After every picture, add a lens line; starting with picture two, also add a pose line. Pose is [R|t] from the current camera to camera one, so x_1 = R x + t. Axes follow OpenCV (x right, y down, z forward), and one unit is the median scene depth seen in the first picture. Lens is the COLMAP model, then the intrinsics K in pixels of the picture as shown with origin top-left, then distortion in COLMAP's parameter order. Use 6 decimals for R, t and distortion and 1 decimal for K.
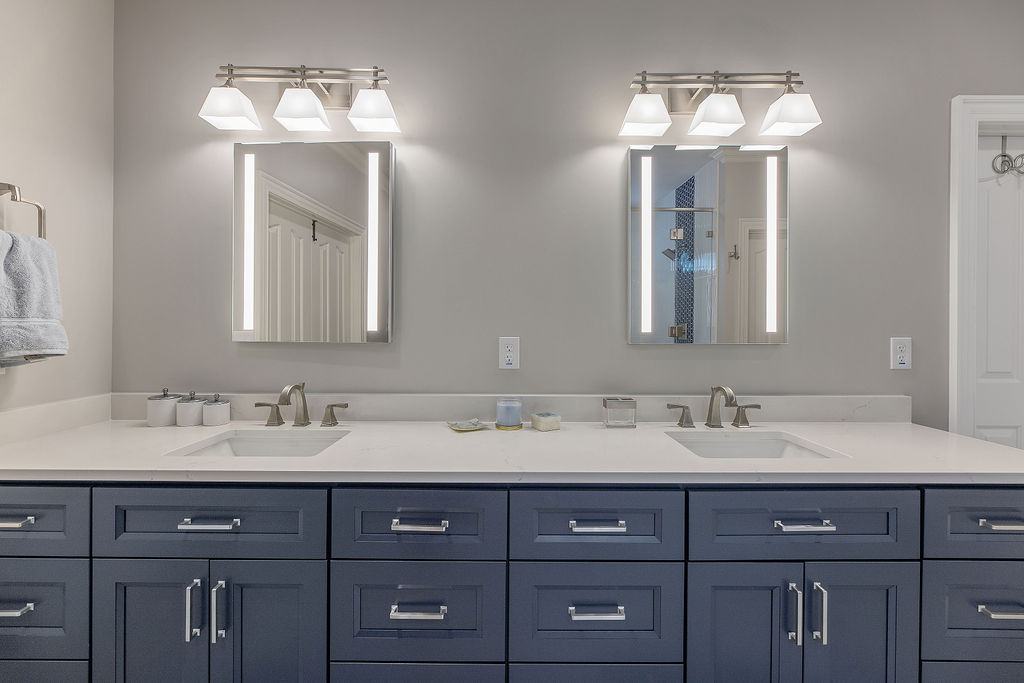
lens RADIAL K [[379.5, 0, 513.4], [0, 379.5, 338.8], [0, 0, 1]] dist [-0.004847, 0.000123]
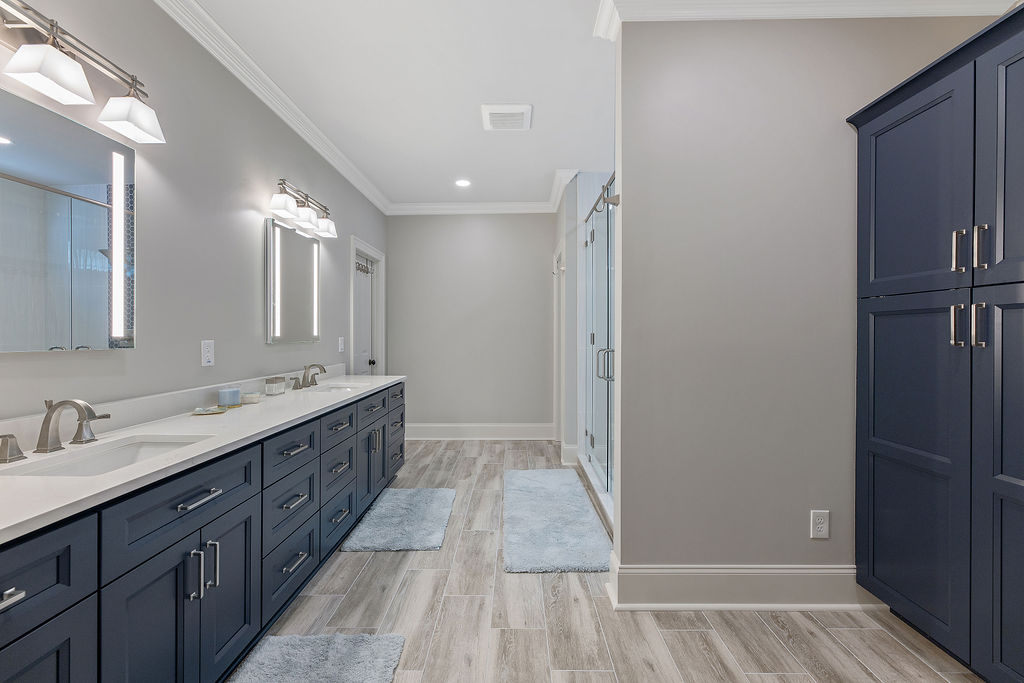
lens RADIAL K [[410.7, 0, 508.6], [0, 410.7, 336.2], [0, 0, 1]] dist [-0.004635, 0.000115]
pose [[0.013861, 0.000168, 0.999904, -0.502628], [0.015440, 0.999881, -0.000382, -0.000760], [-0.999785, 0.015444, 0.013857, 0.002170]]
